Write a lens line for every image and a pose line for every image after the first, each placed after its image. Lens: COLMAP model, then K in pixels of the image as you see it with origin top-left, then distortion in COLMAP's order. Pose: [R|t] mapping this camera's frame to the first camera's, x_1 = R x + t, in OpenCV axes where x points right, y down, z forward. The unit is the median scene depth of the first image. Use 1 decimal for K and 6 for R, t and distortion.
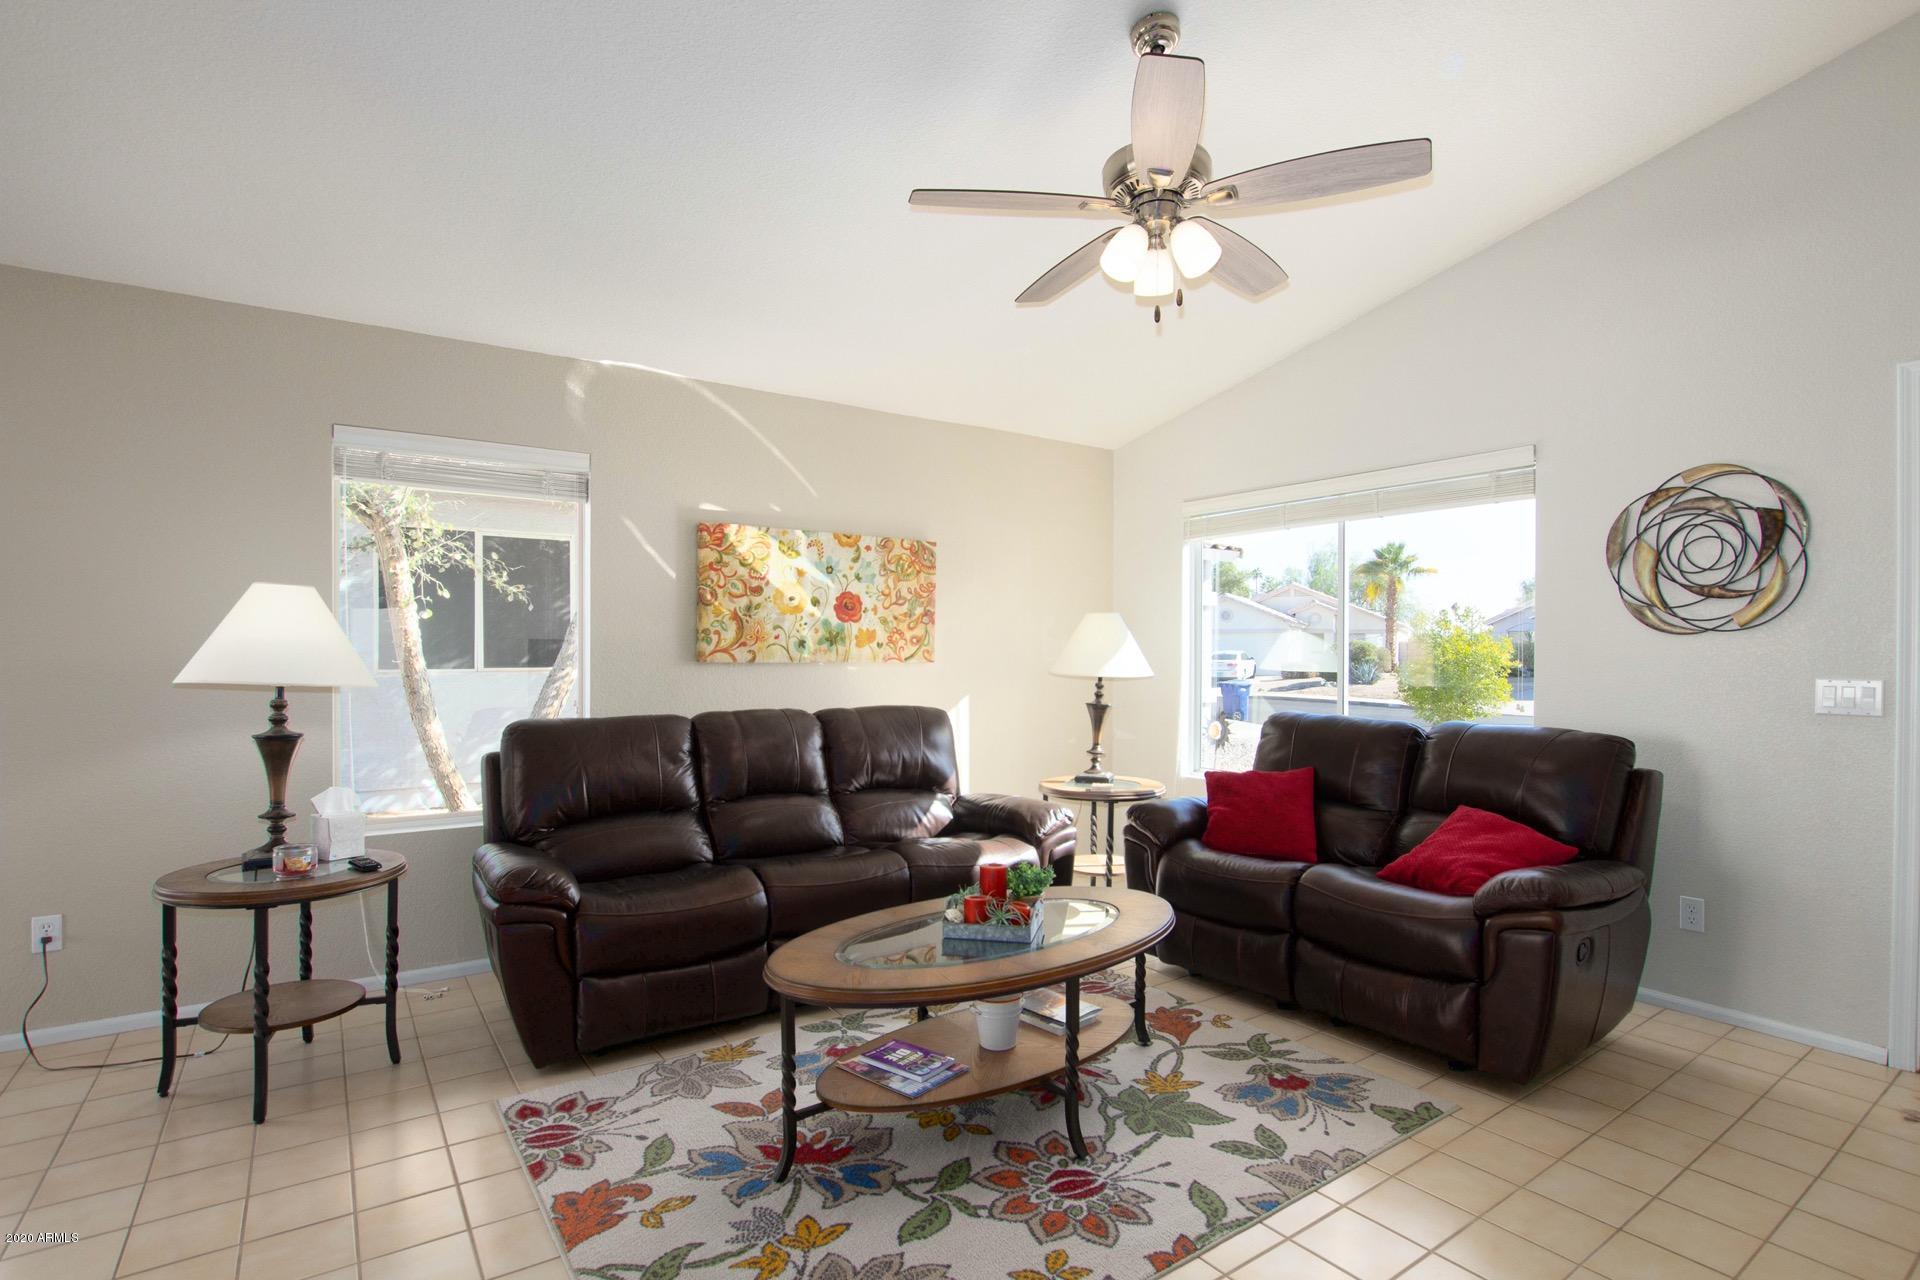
lens RADIAL K [[928.6, 0, 960.6], [0, 928.6, 649.0], [0, 0, 1]] dist [-0.026628, 0.000090]
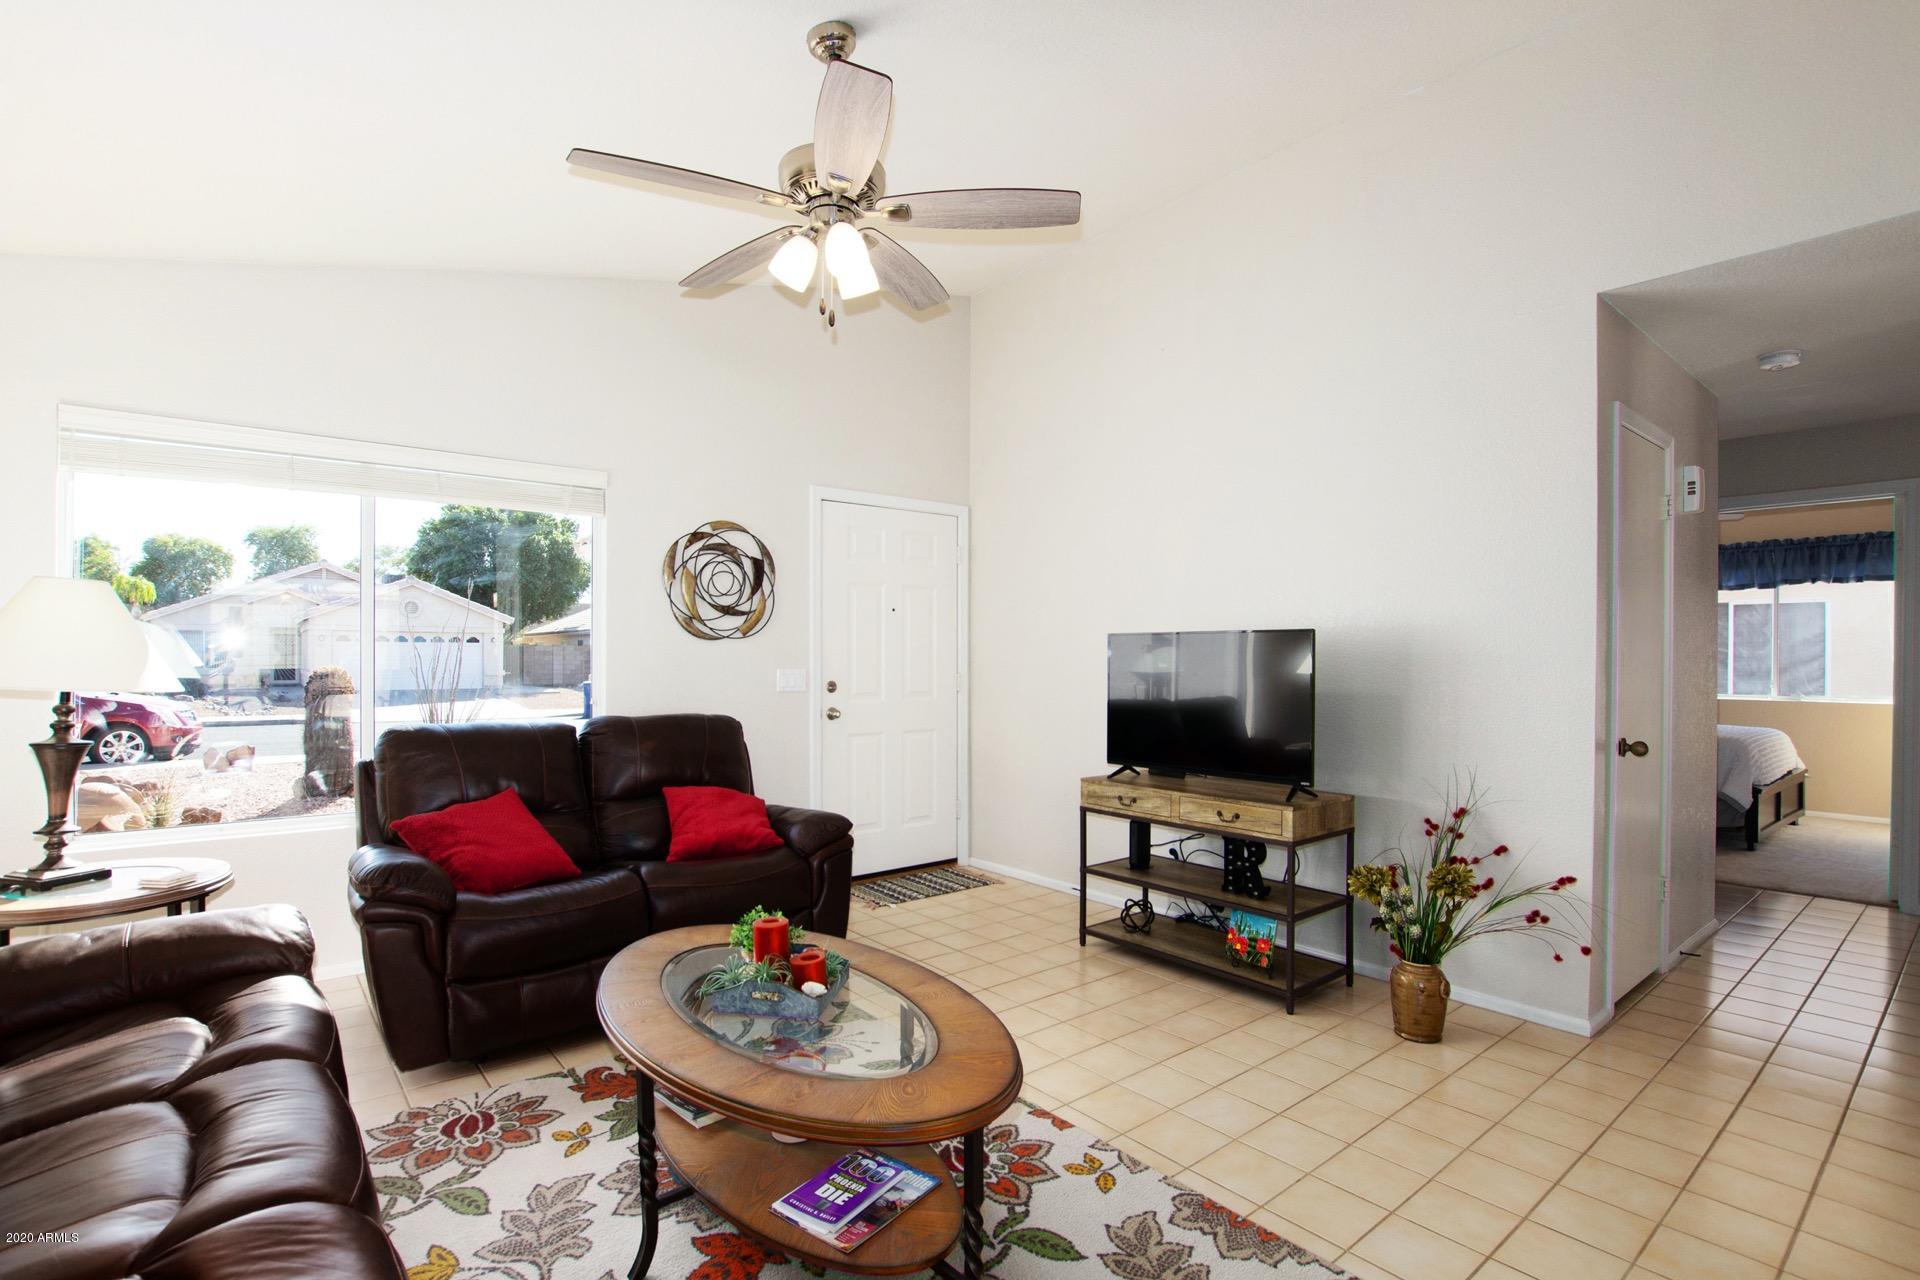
lens RADIAL K [[906.6, 0, 963.6], [0, 906.6, 654.3], [0, 0, 1]] dist [-0.031608, 0.000296]
pose [[-0.082734, 0.000972, 0.996571, -0.470776], [-0.005440, 0.999984, -0.001427, 0.004713], [-0.996557, -0.005539, -0.082727, 0.570576]]
